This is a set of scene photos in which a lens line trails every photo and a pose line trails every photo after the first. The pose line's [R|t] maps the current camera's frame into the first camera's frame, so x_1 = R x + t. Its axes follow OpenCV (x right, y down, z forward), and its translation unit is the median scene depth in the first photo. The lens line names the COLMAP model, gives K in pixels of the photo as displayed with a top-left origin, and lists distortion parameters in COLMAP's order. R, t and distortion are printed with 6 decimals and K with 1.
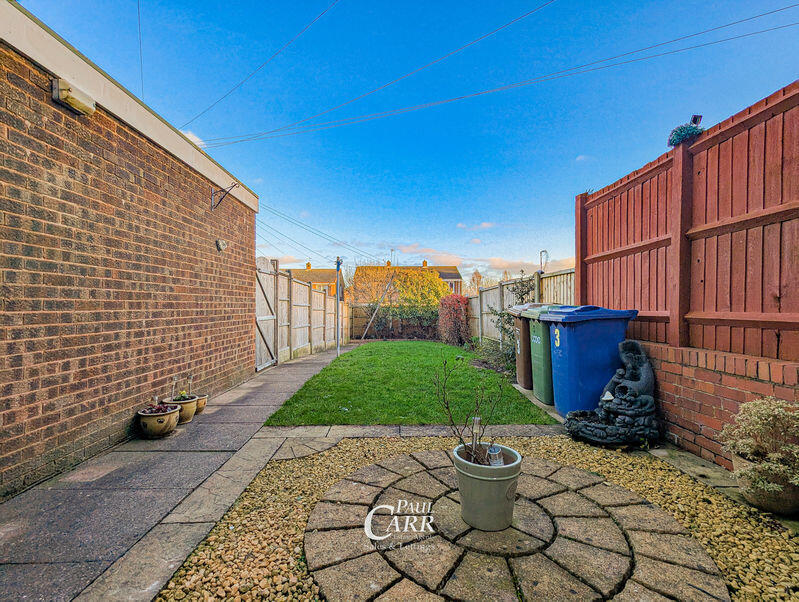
lens RADIAL K [[381.2, 0, 402.3], [0, 381.2, 305.3], [0, 0, 1]] dist [-0.000687, -0.000705]
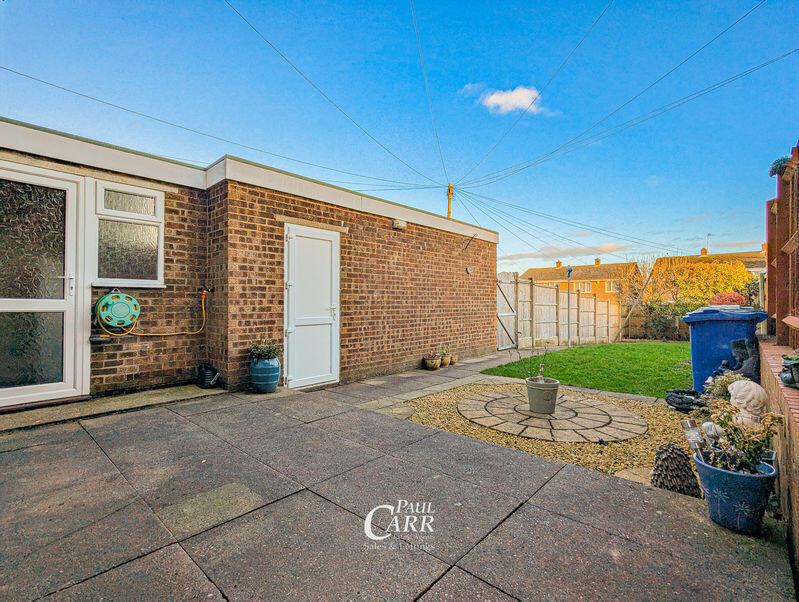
lens RADIAL K [[381.2, 0, 402.3], [0, 381.2, 305.3], [0, 0, 1]] dist [-0.000687, -0.000705]
pose [[0.738212, 0.003719, -0.674558, 0.673492], [0.001842, 0.999970, 0.007529, -0.025556], [0.674566, -0.006801, 0.738183, -0.674738]]
